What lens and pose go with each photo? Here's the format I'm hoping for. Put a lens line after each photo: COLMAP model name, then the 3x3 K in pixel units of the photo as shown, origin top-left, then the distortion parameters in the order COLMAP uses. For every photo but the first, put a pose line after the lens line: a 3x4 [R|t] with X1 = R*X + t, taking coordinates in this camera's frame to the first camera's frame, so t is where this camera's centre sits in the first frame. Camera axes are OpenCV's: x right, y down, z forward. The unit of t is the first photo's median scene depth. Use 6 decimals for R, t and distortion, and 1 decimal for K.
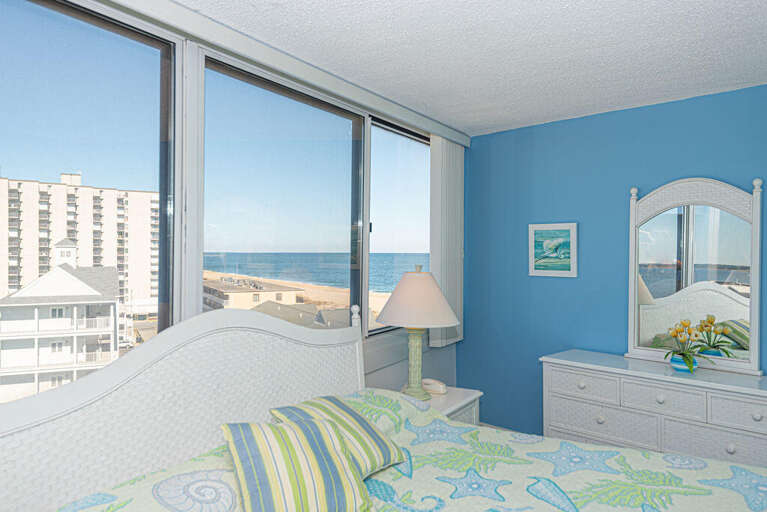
lens RADIAL K [[602.8, 0, 387.8], [0, 602.8, 251.7], [0, 0, 1]] dist [0.033782, 0.003320]
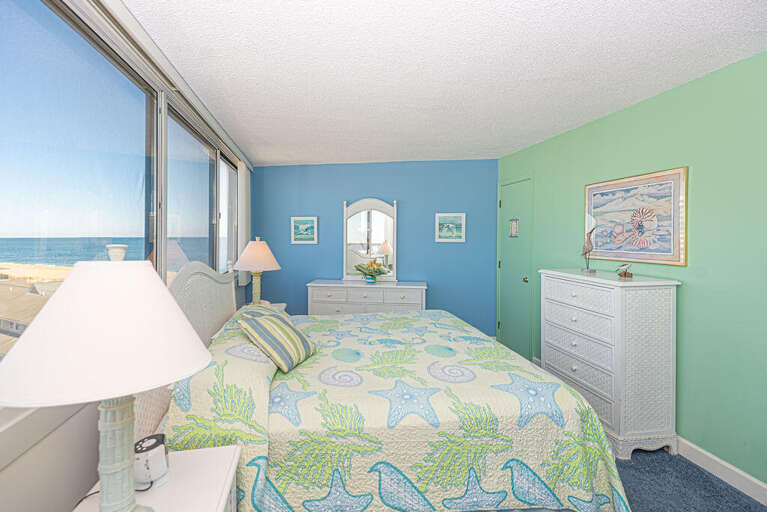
lens RADIAL K [[360.2, 0, 358.4], [0, 360.2, 236.1], [0, 0, 1]] dist [0.039257, -0.001016]
pose [[0.791634, -0.007892, 0.610945, -0.296964], [0.006950, 0.999968, 0.003911, 0.012512], [-0.610957, 0.001150, 0.791663, -0.032050]]
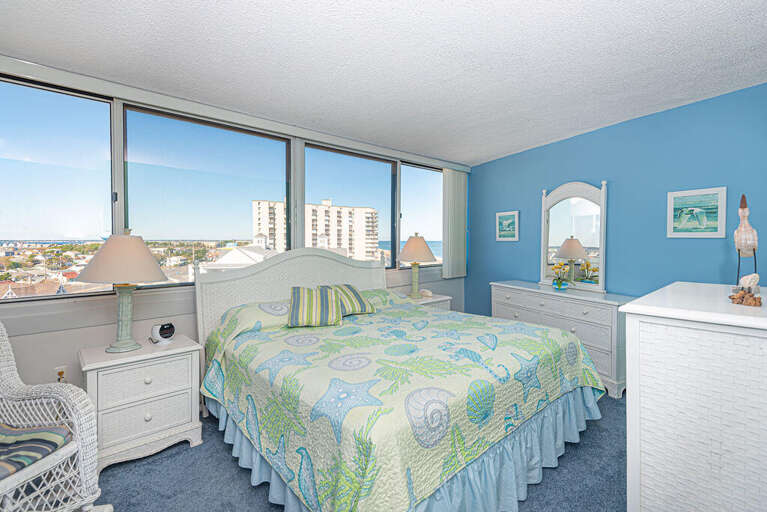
lens RADIAL K [[360.2, 0, 385.2], [0, 360.2, 247.8], [0, 0, 1]] dist [0.039257, -0.001016]
pose [[0.945312, 0.002661, -0.326155, 0.275811], [0.003390, 0.999833, 0.017981, 0.040091], [0.326149, -0.018104, 0.945145, -0.148734]]
